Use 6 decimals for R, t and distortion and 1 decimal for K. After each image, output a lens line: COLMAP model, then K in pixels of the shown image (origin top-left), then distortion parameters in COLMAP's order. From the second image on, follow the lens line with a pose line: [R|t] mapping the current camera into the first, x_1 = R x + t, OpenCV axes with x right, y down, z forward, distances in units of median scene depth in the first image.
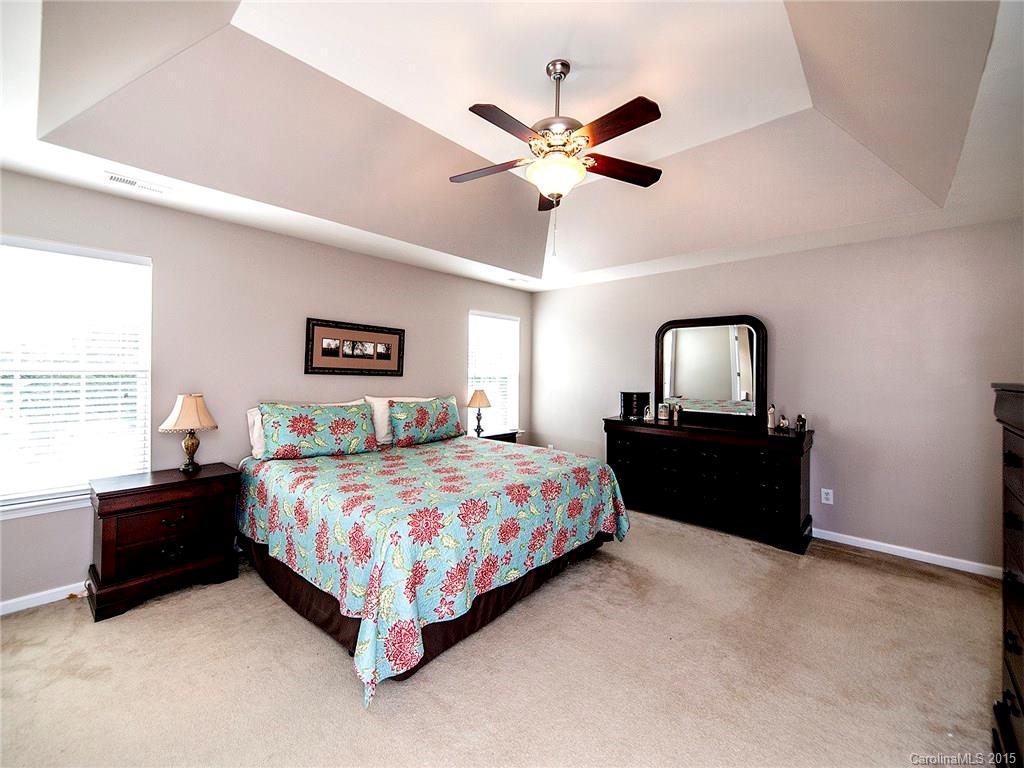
lens RADIAL K [[426.5, 0, 511.8], [0, 426.5, 382.5], [0, 0, 1]] dist [0.019305, -0.000417]
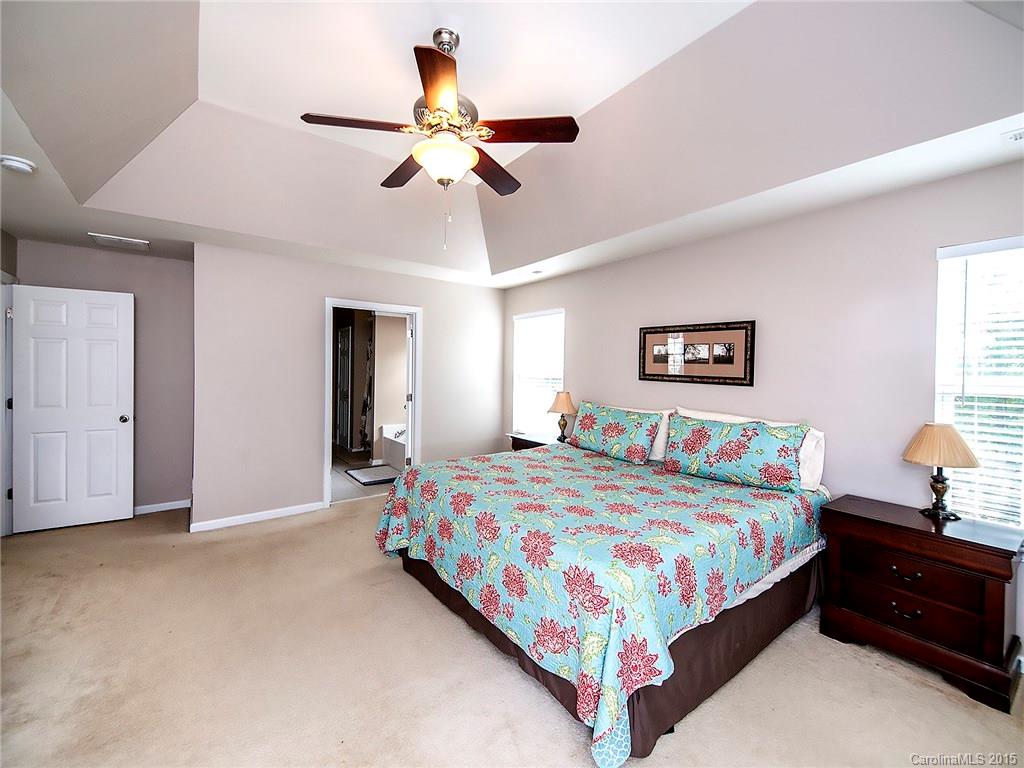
lens RADIAL K [[426.5, 0, 483.7], [0, 426.5, 371.5], [0, 0, 1]] dist [0.019305, -0.000417]
pose [[-0.237256, -0.004347, -0.971438, 0.638462], [-0.032109, 0.999479, 0.003370, -0.031531], [0.970916, 0.031991, -0.237272, 0.853523]]
